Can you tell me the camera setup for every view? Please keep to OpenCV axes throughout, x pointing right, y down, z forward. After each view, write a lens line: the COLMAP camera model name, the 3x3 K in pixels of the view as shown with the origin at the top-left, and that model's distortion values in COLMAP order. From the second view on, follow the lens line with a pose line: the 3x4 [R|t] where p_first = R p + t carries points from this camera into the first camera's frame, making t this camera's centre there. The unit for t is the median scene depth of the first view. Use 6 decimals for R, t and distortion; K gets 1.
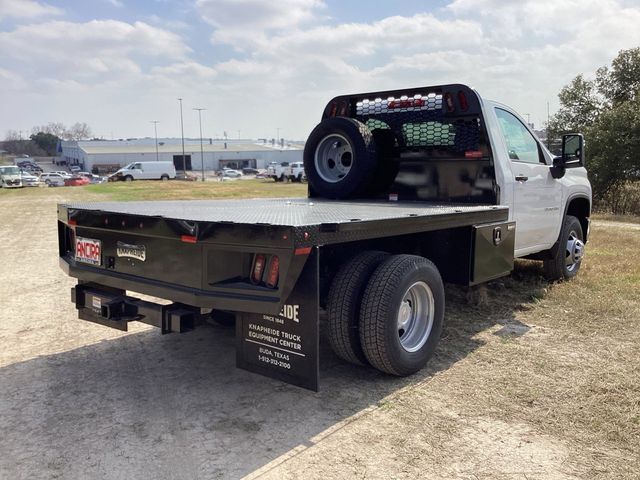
lens RADIAL K [[588.9, 0, 320.0], [0, 588.9, 240.0], [0, 0, 1]] dist [0.103450, -0.230371]
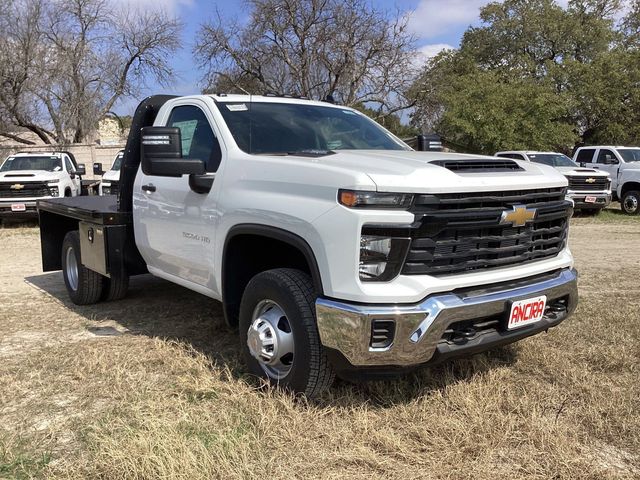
lens RADIAL K [[588.9, 0, 320.0], [0, 588.9, 240.0], [0, 0, 1]] dist [0.103450, -0.230371]
pose [[-0.225925, 0.113982, -0.967453, 1.251464], [-0.107242, 0.984184, 0.140997, -0.196794], [0.968224, 0.135606, -0.210128, 1.589547]]
